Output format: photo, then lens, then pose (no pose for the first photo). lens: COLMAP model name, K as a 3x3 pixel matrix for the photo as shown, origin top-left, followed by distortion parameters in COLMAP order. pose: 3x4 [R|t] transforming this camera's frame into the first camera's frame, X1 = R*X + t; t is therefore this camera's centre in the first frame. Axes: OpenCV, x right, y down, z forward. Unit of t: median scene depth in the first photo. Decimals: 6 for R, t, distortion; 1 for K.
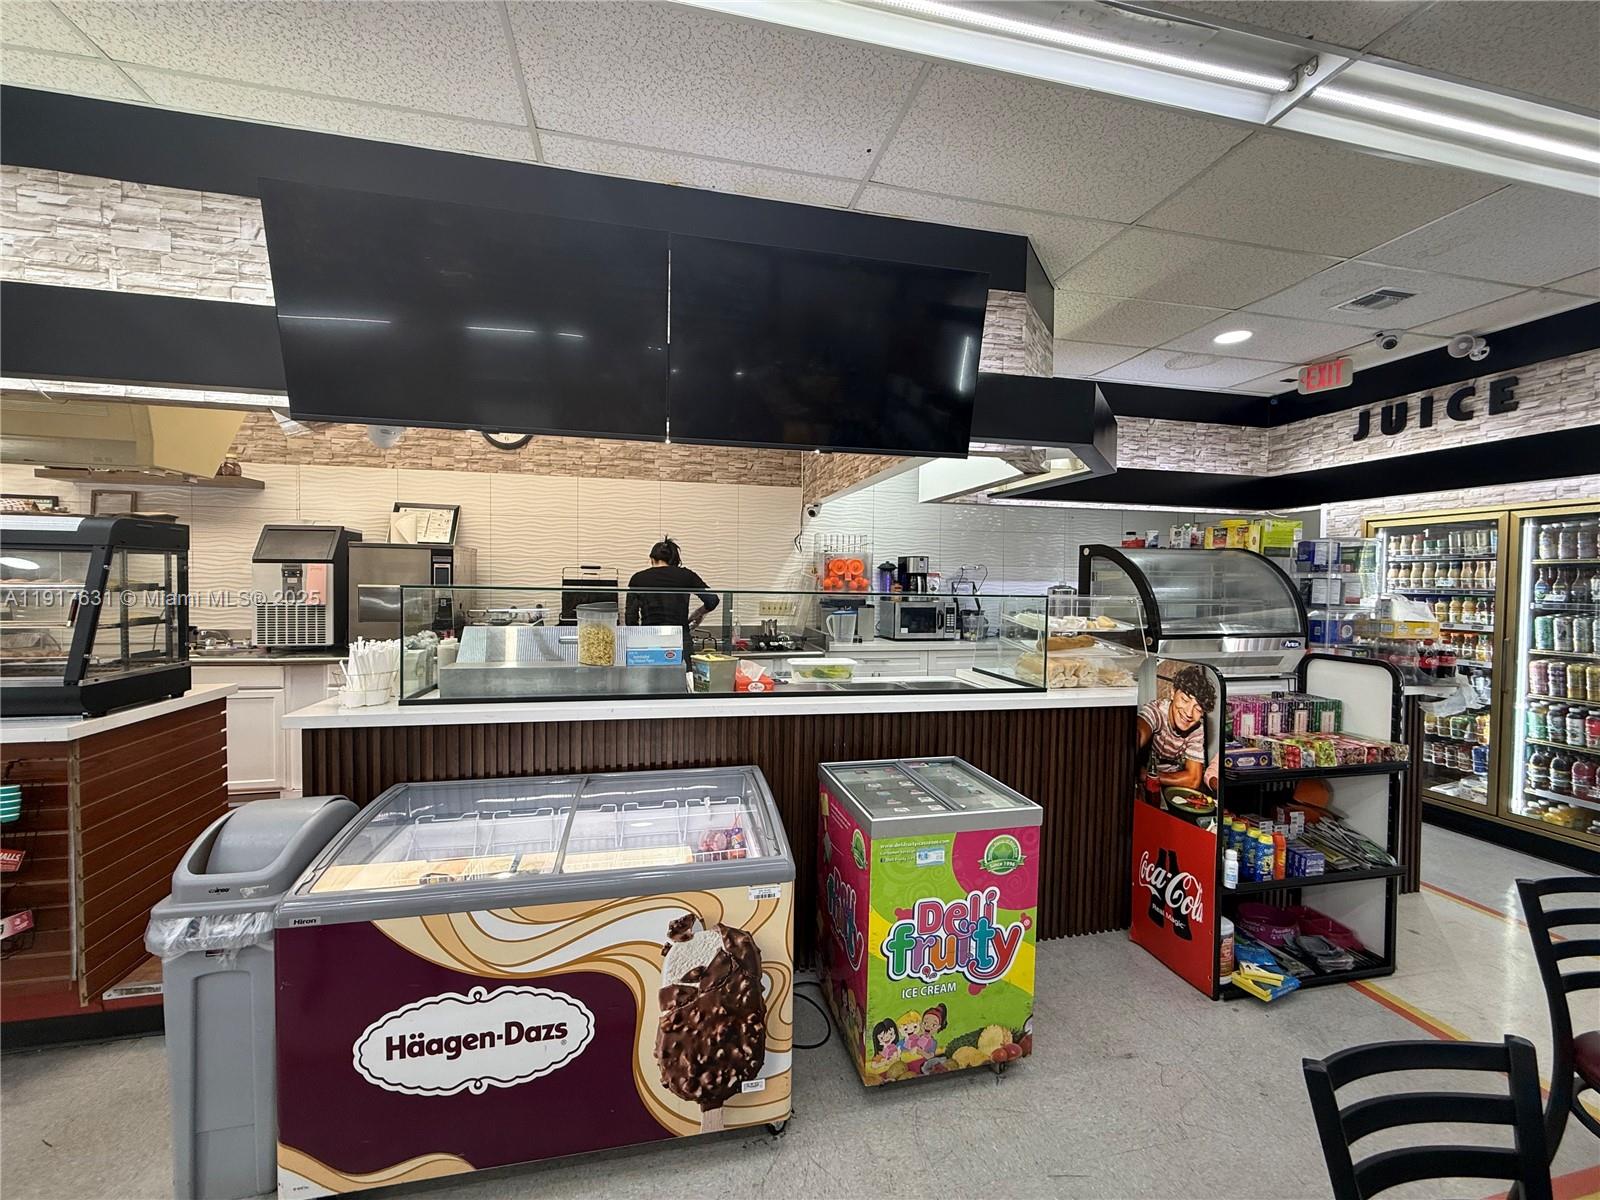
lens RADIAL K [[640.1, 0, 796.6], [0, 640.1, 597.5], [0, 0, 1]] dist [0.001265, -0.000118]
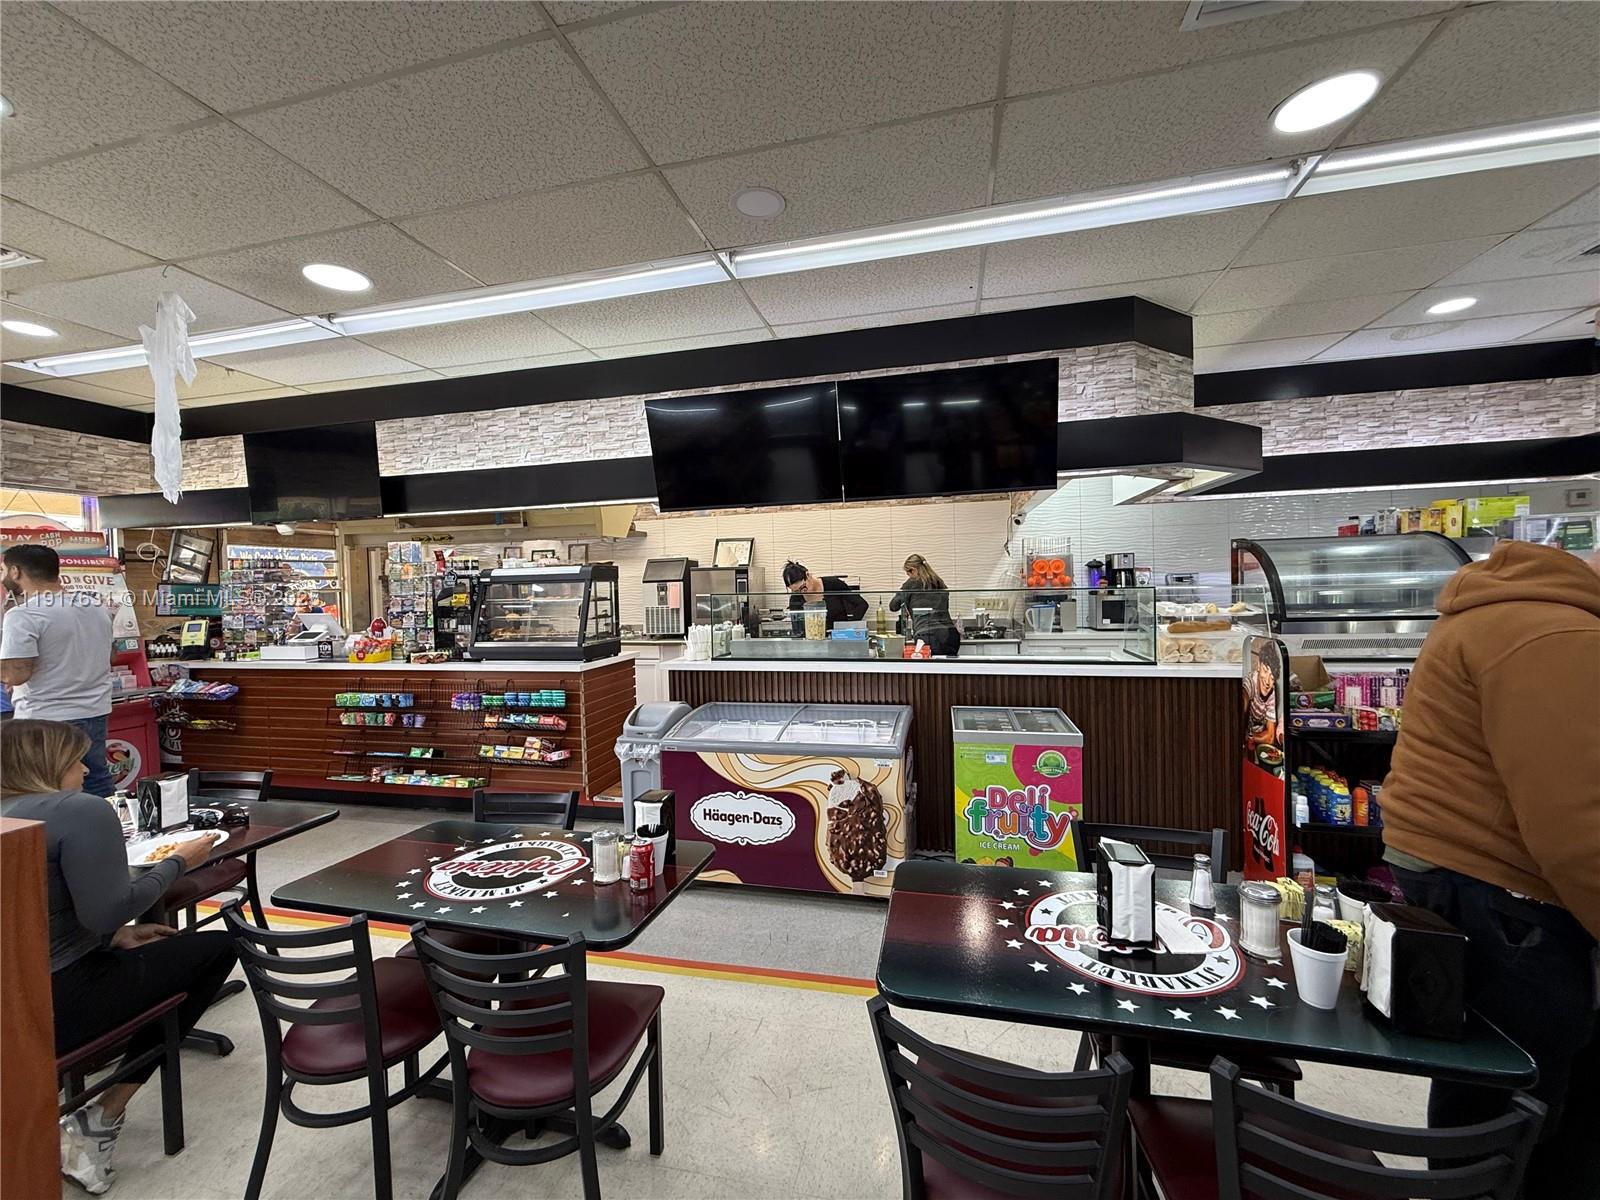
lens RADIAL K [[640.1, 0, 795.4], [0, 640.1, 598.1], [0, 0, 1]] dist [0.001265, -0.000118]
pose [[0.894372, -0.027349, -0.446487, 0.359624], [0.026693, 0.999614, -0.007761, 0.011284], [0.446527, -0.004977, 0.894756, -0.455110]]
